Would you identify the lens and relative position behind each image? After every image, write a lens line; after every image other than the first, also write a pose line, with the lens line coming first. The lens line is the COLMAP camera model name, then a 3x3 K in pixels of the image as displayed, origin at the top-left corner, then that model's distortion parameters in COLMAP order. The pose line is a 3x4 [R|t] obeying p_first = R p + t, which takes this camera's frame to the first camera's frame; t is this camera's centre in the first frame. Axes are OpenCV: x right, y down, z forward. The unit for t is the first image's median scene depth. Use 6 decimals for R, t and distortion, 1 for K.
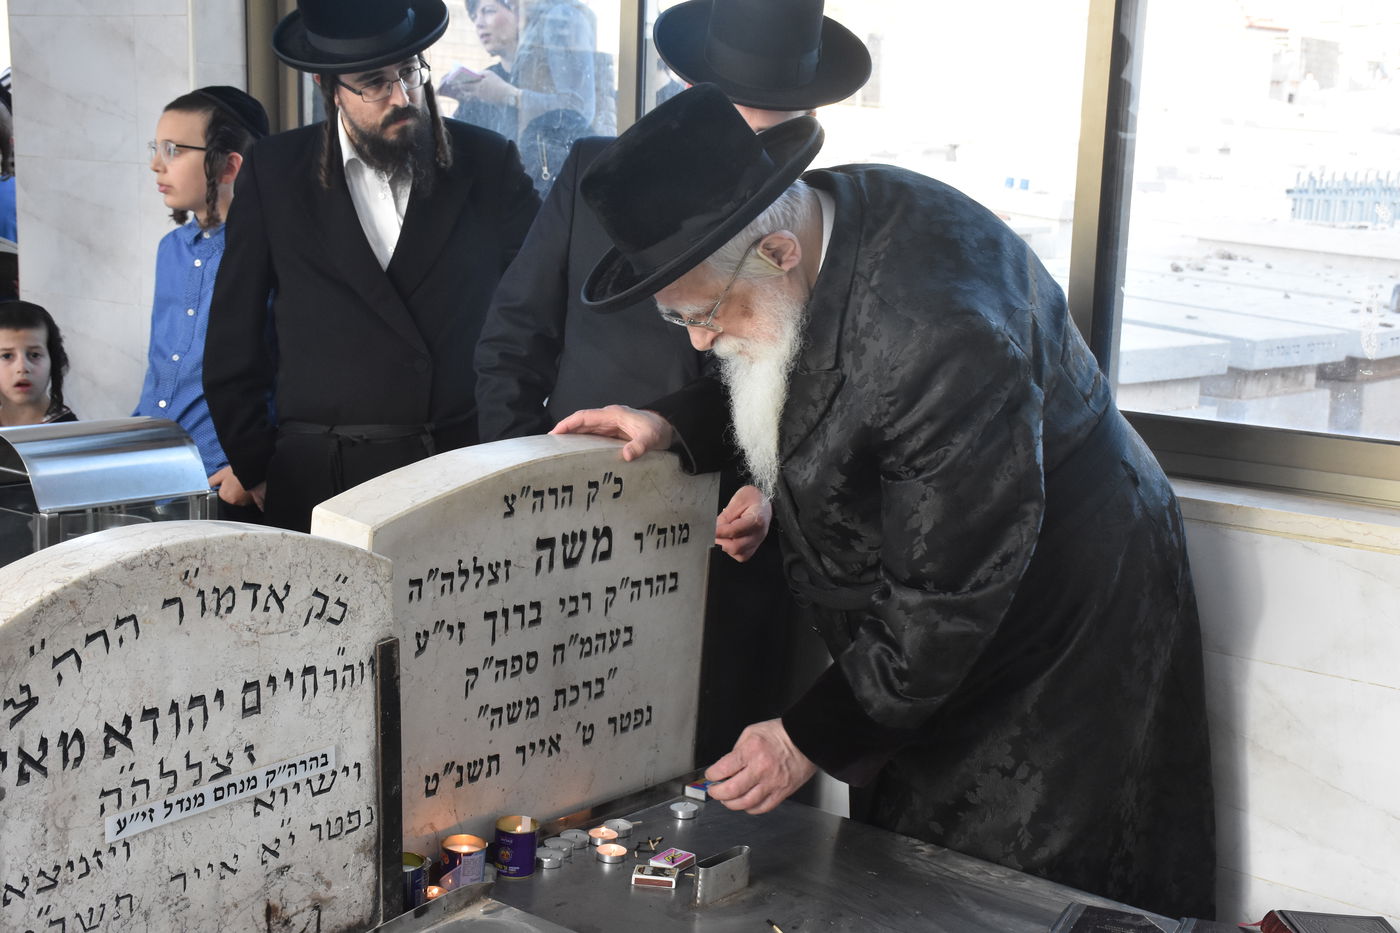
lens RADIAL K [[2032.7, 0, 700.0], [0, 2032.7, 466.5], [0, 0, 1]] dist [0.188979, 0.065315]
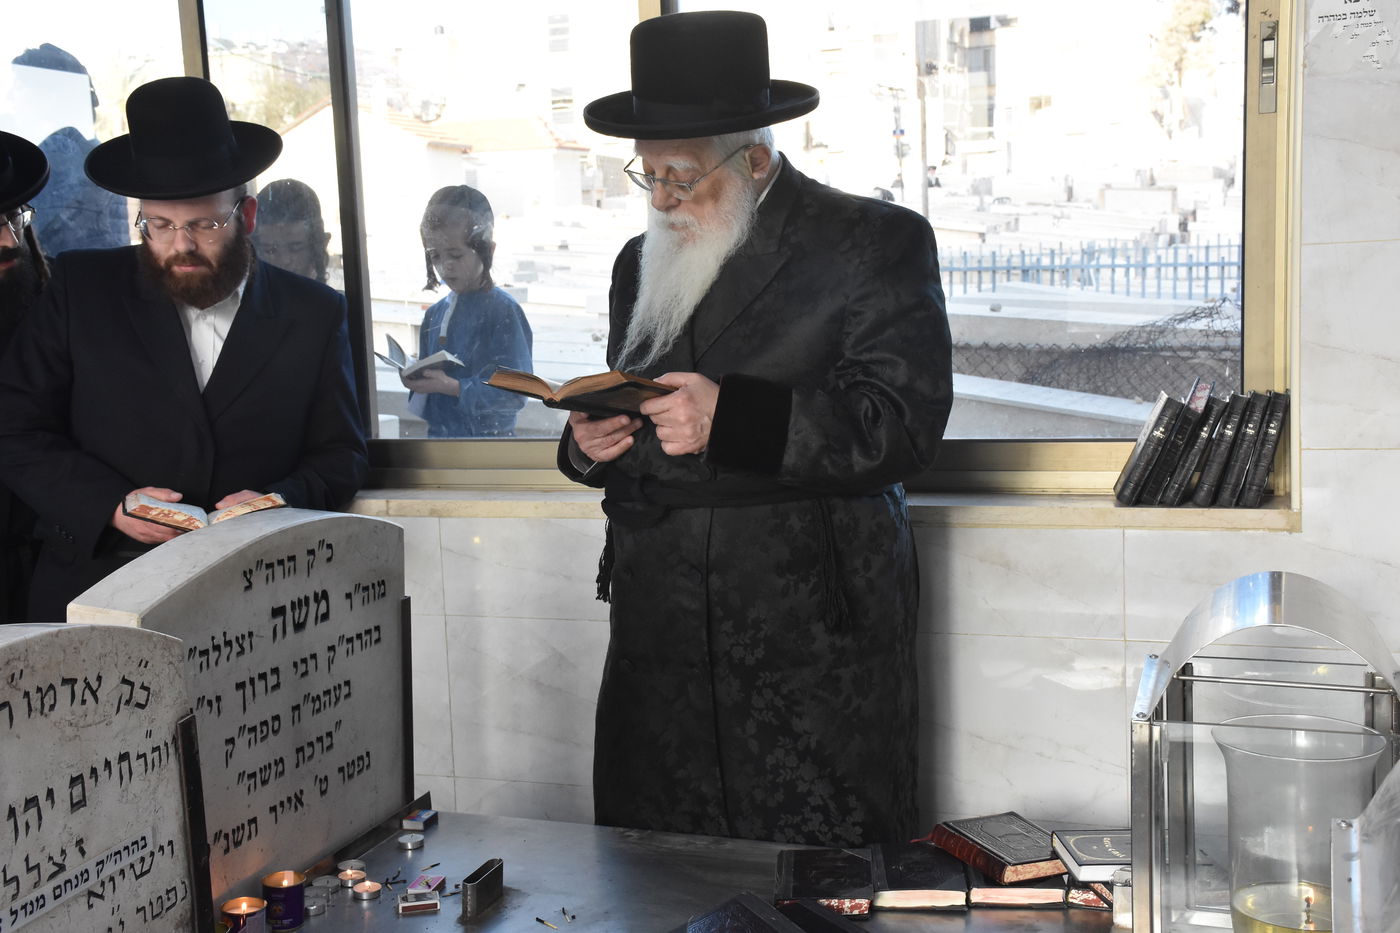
lens RADIAL K [[1769.6, 0, 700.0], [0, 1769.6, 466.5], [0, 0, 1]] dist [0.083102, 0.268699]
pose [[0.937199, -0.110309, 0.330891, -0.175628], [0.122683, 0.992306, -0.016677, 0.005123], [-0.326506, 0.056224, 0.943522, 0.045906]]
